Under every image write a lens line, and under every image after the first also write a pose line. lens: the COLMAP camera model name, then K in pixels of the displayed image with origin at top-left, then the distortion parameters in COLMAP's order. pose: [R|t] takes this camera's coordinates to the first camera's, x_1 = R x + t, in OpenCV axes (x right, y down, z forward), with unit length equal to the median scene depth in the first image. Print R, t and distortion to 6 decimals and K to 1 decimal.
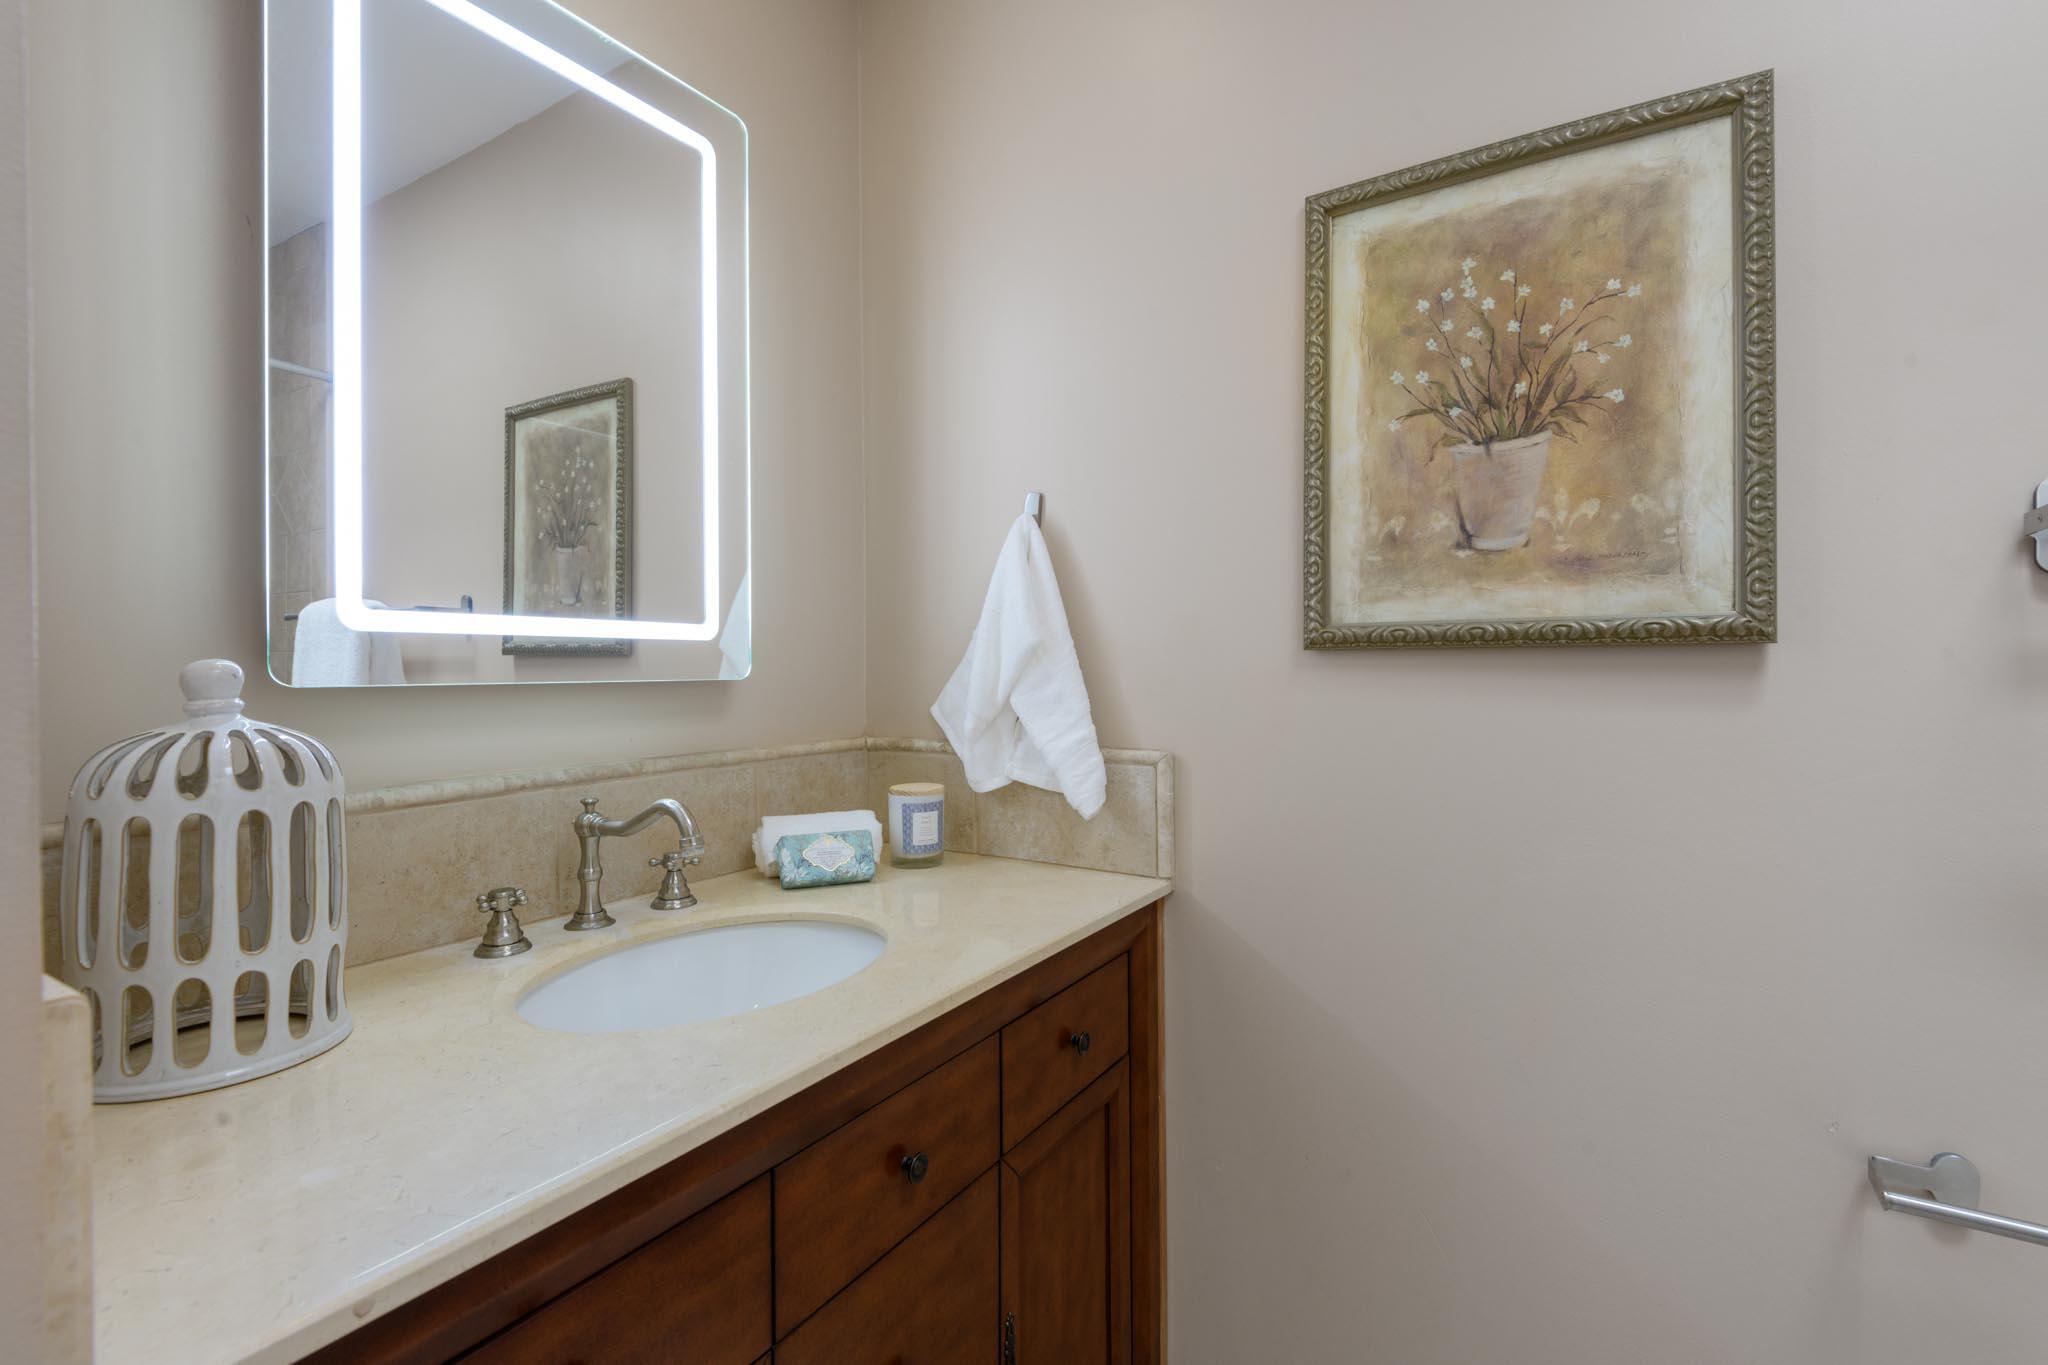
lens RADIAL K [[934.2, 0, 1021.3], [0, 934.2, 669.0], [0, 0, 1]] dist [0.045522, -0.030697]
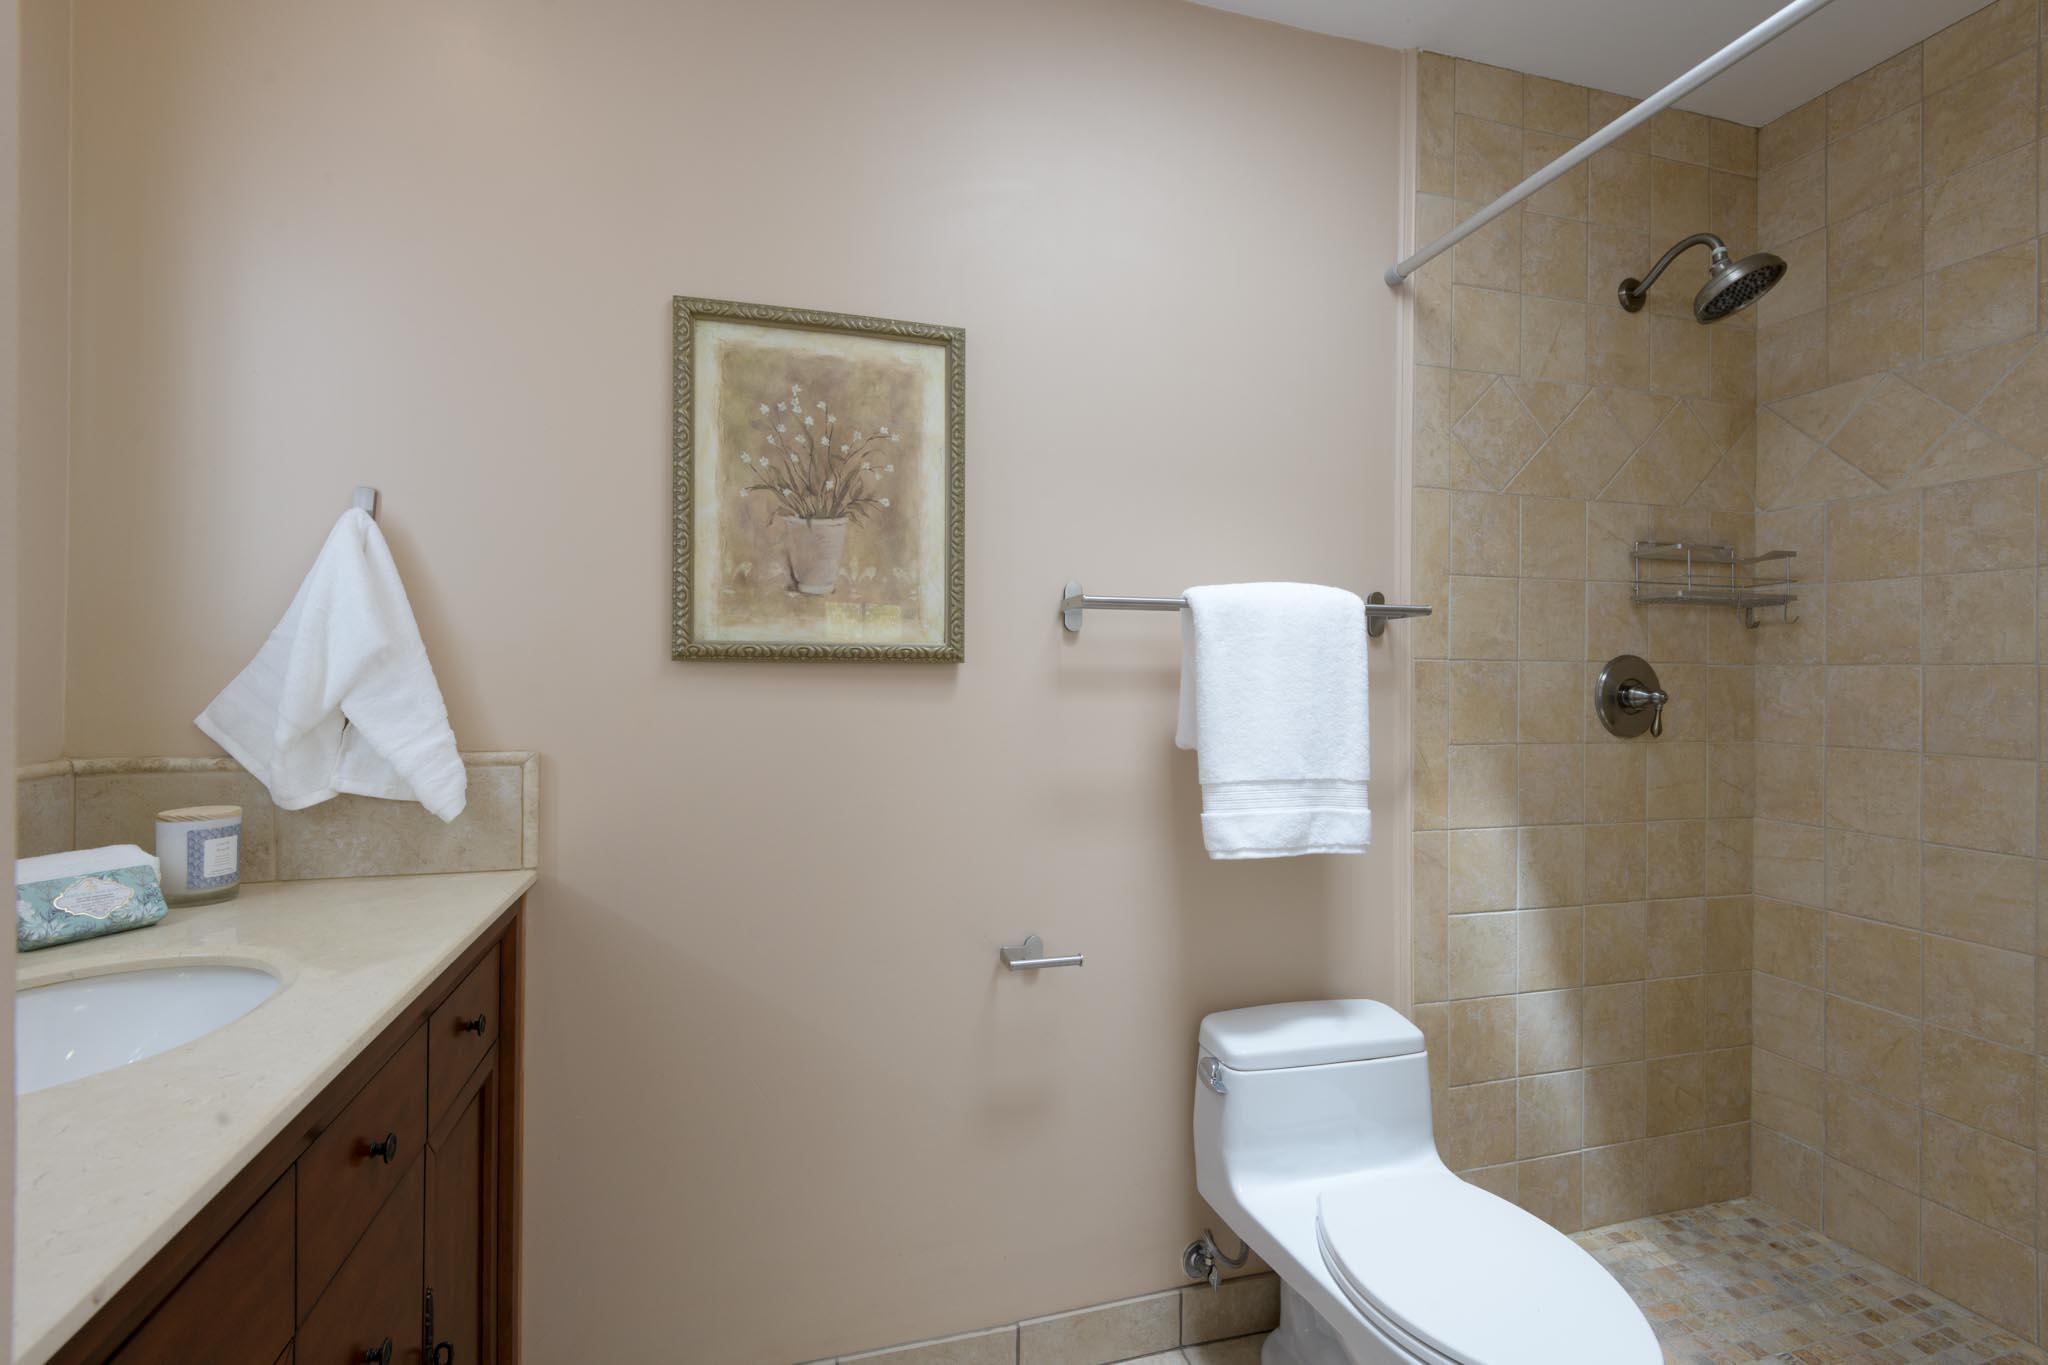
lens RADIAL K [[960.6, 0, 1004.8], [0, 960.6, 686.6], [0, 0, 1]] dist [0.045967, -0.000657]
pose [[0.673314, -0.000303, 0.739357, -0.369041], [-0.005710, 0.999968, 0.005610, 0.004464], [-0.739335, -0.007999, 0.673291, -0.192709]]
